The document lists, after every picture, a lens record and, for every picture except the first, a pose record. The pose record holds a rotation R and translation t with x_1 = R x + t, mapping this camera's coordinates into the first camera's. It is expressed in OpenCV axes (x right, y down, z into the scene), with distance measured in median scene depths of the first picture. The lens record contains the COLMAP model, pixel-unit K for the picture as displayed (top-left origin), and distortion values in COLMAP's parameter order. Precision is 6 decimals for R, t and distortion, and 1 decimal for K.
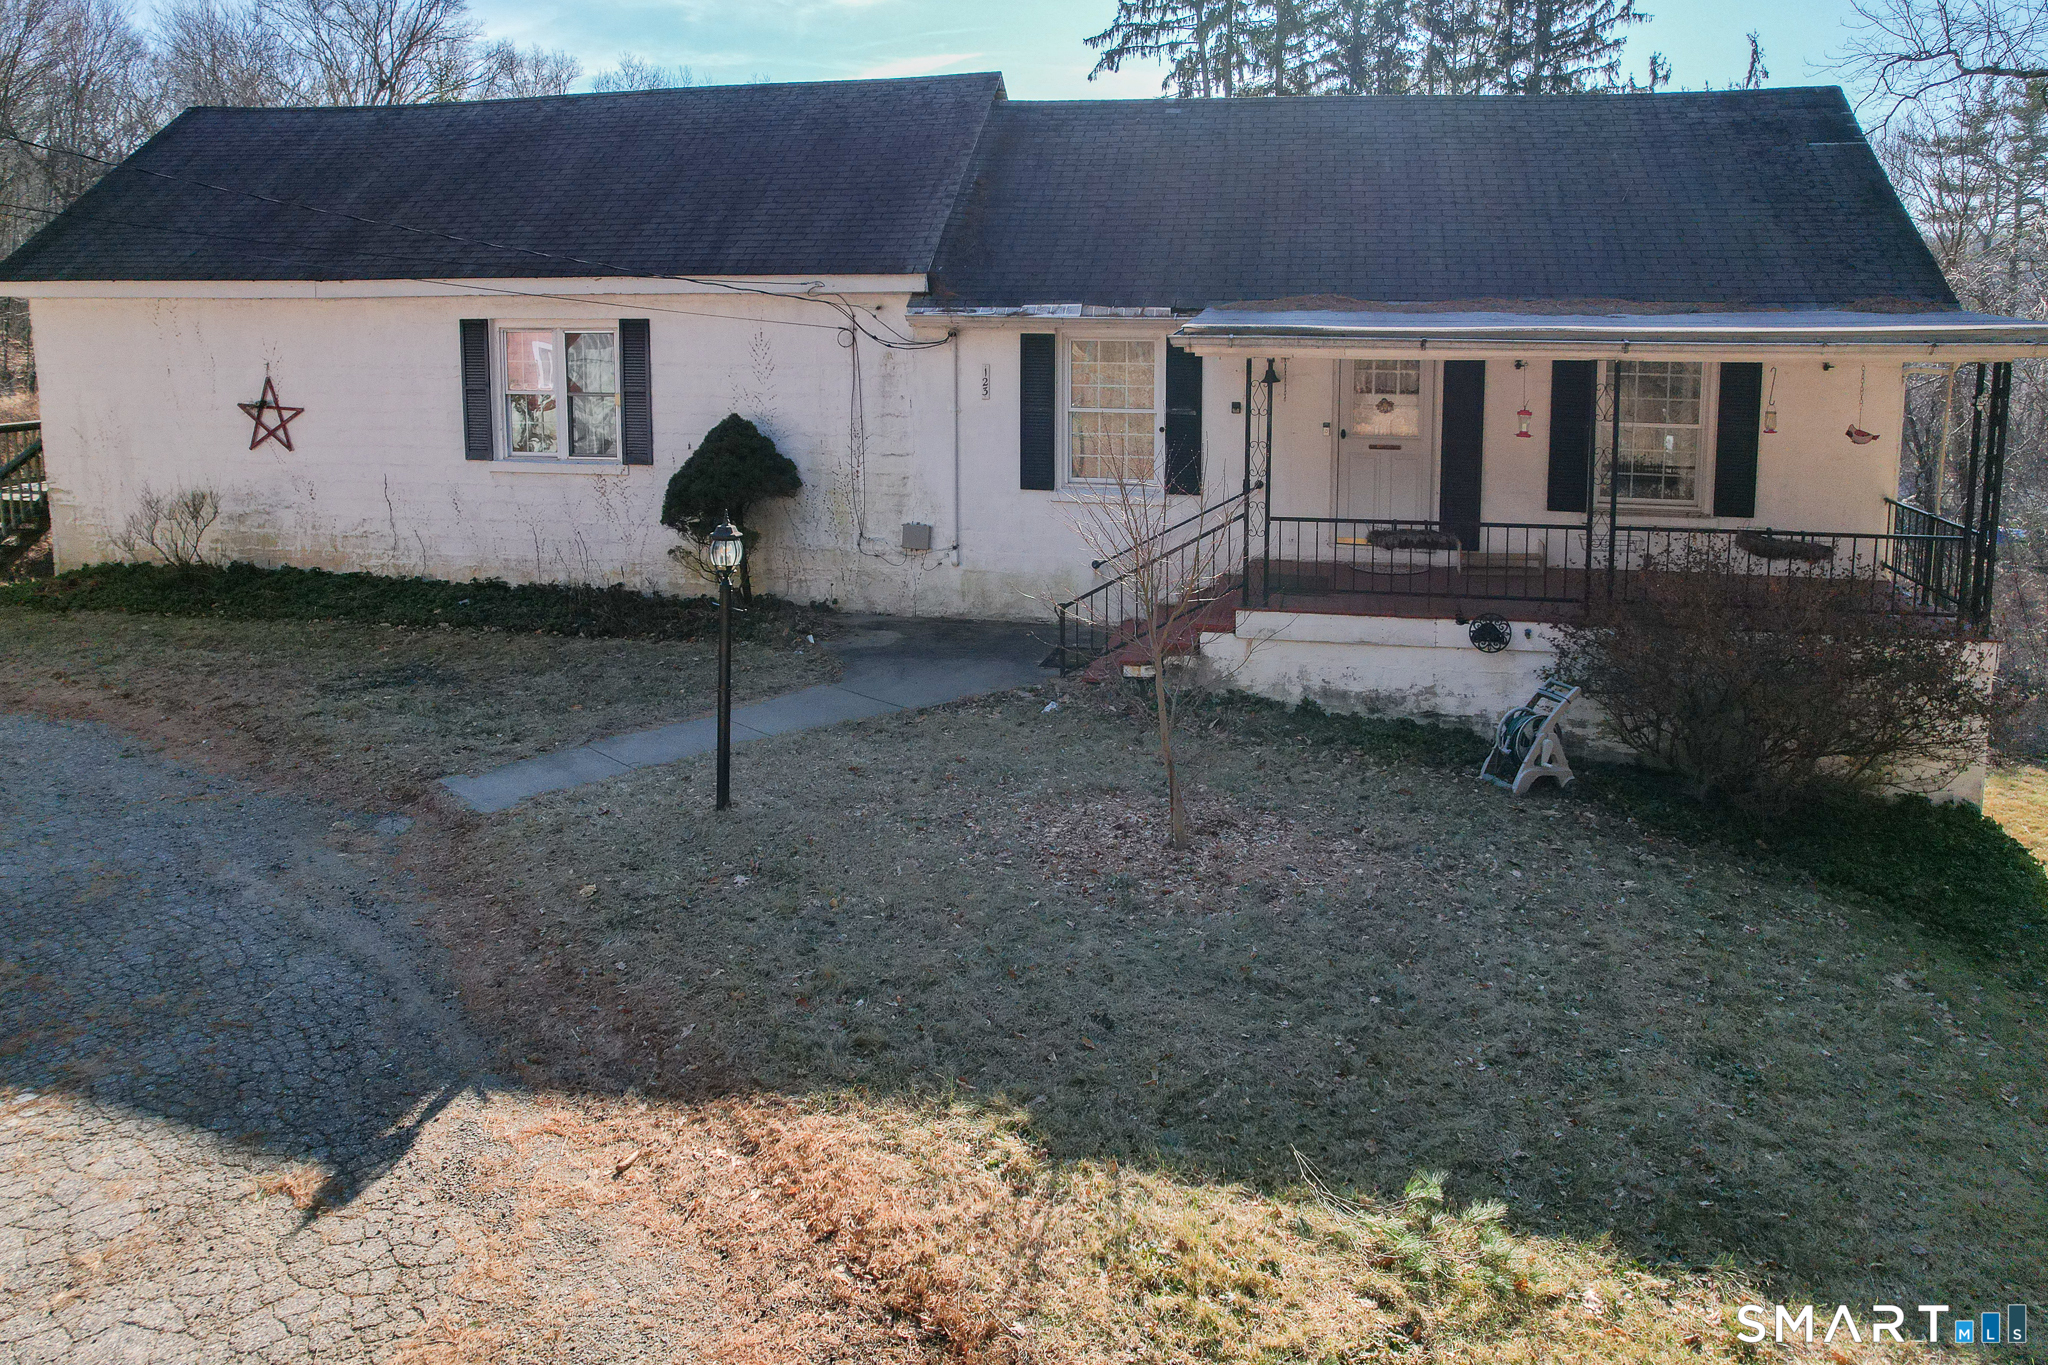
lens RADIAL K [[1266.2, 0, 1021.4], [0, 1266.2, 679.3], [0, 0, 1]] dist [-0.047467, 0.007267]
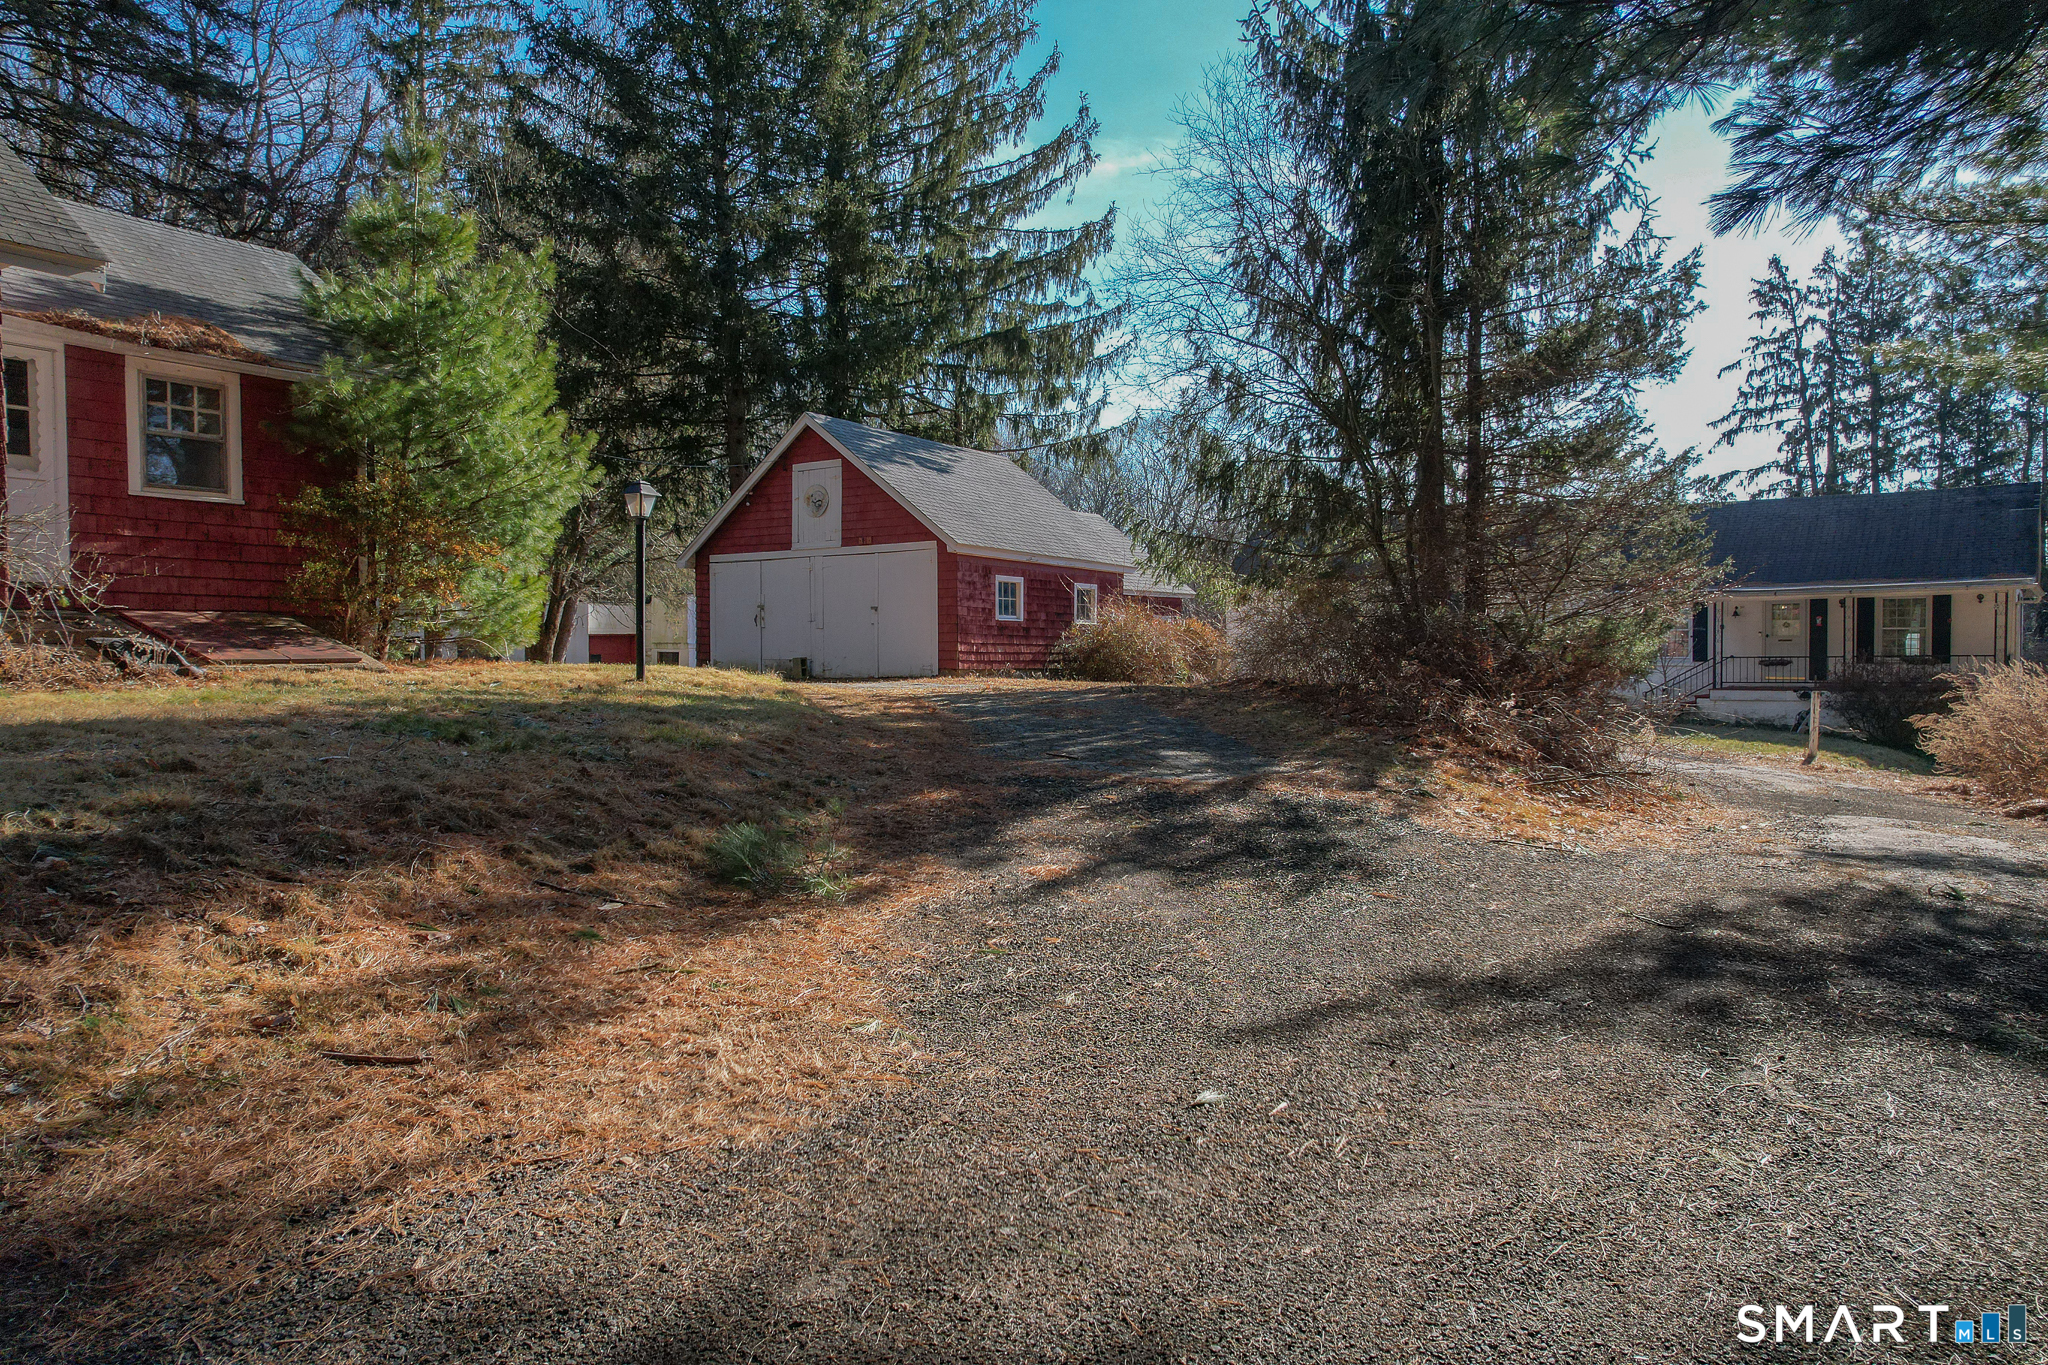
lens RADIAL K [[1266.2, 0, 1029.7], [0, 1266.2, 683.3], [0, 0, 1]] dist [-0.047467, 0.007267]
pose [[0.888779, -0.001472, -0.458333, 0.019313], [-0.117453, 0.965872, -0.230862, 0.138195], [0.443031, 0.259017, 0.858274, -0.370542]]
